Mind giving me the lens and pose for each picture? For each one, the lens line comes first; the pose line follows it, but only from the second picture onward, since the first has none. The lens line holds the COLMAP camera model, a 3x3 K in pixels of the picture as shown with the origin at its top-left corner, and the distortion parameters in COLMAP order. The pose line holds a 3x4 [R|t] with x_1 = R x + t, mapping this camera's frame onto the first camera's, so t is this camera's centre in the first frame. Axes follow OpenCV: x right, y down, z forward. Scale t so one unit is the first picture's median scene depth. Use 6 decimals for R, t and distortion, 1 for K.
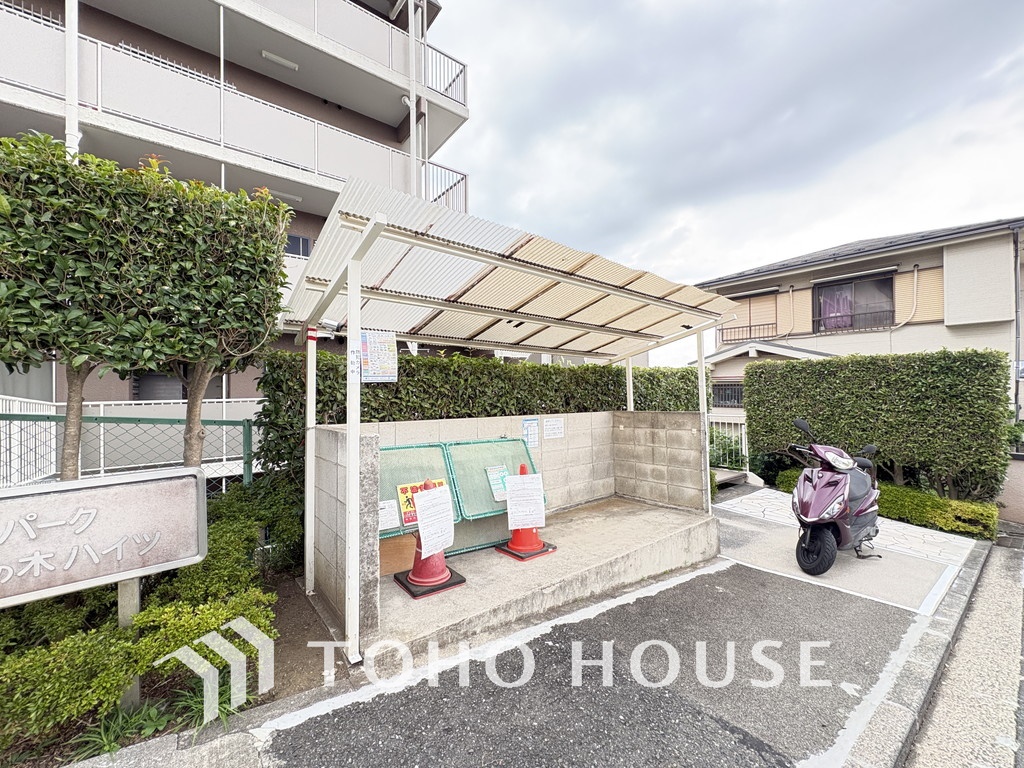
lens RADIAL K [[407.7, 0, 510.5], [0, 407.7, 385.2], [0, 0, 1]] dist [-0.004046, 0.000664]
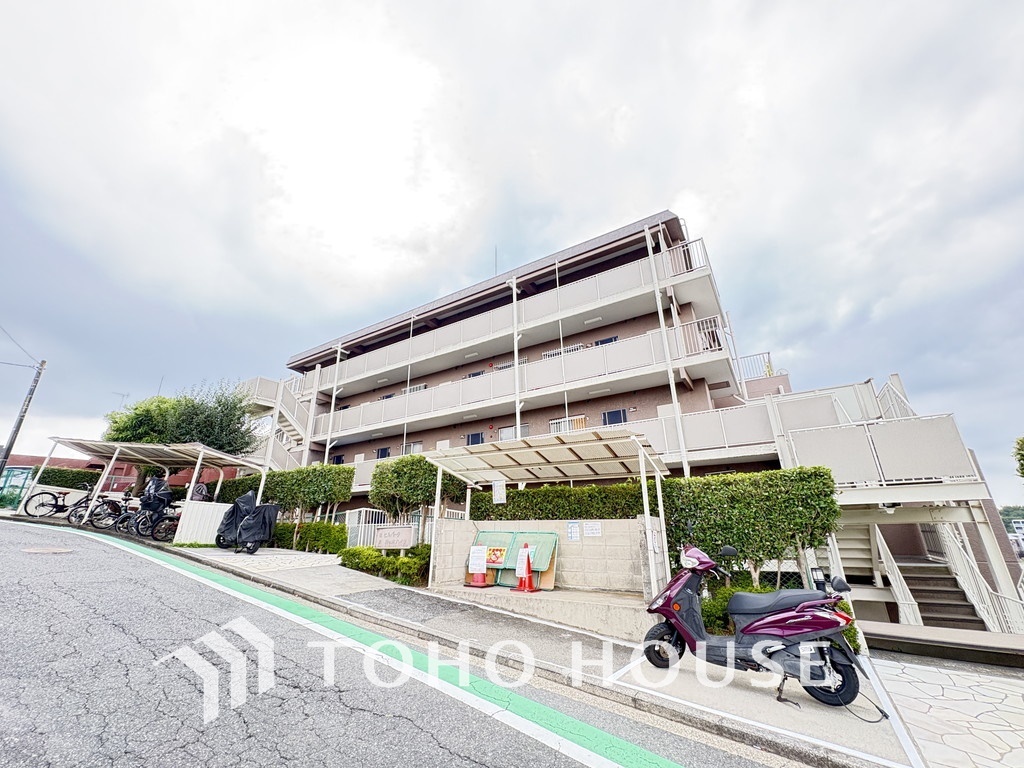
lens RADIAL K [[407.7, 0, 515.2], [0, 407.7, 374.0], [0, 0, 1]] dist [-0.004046, 0.000664]
pose [[0.345976, -0.330446, -0.878126, 1.660058], [0.016935, 0.937973, -0.346295, 0.089235], [0.938090, 0.104939, 0.330112, 0.174294]]
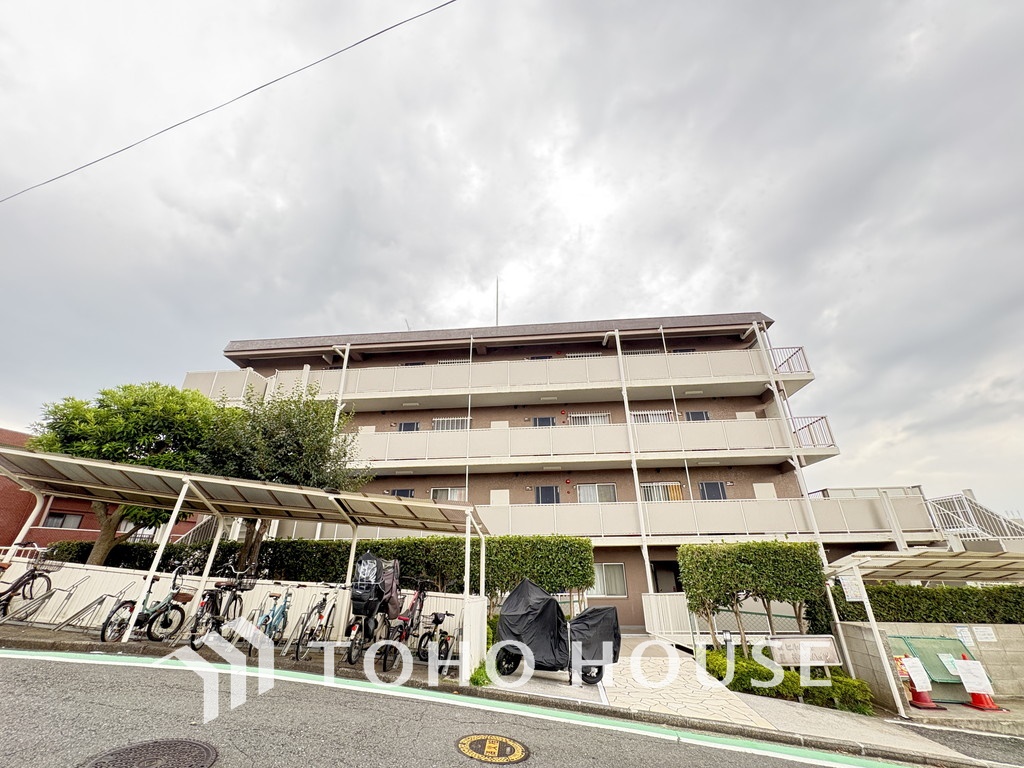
lens RADIAL K [[407.7, 0, 510.5], [0, 407.7, 385.0], [0, 0, 1]] dist [-0.004046, 0.000664]
pose [[0.732275, -0.269438, -0.625441, 0.004060], [0.004196, 0.920171, -0.391494, -0.190395], [0.680996, 0.284057, 0.674949, -1.724153]]
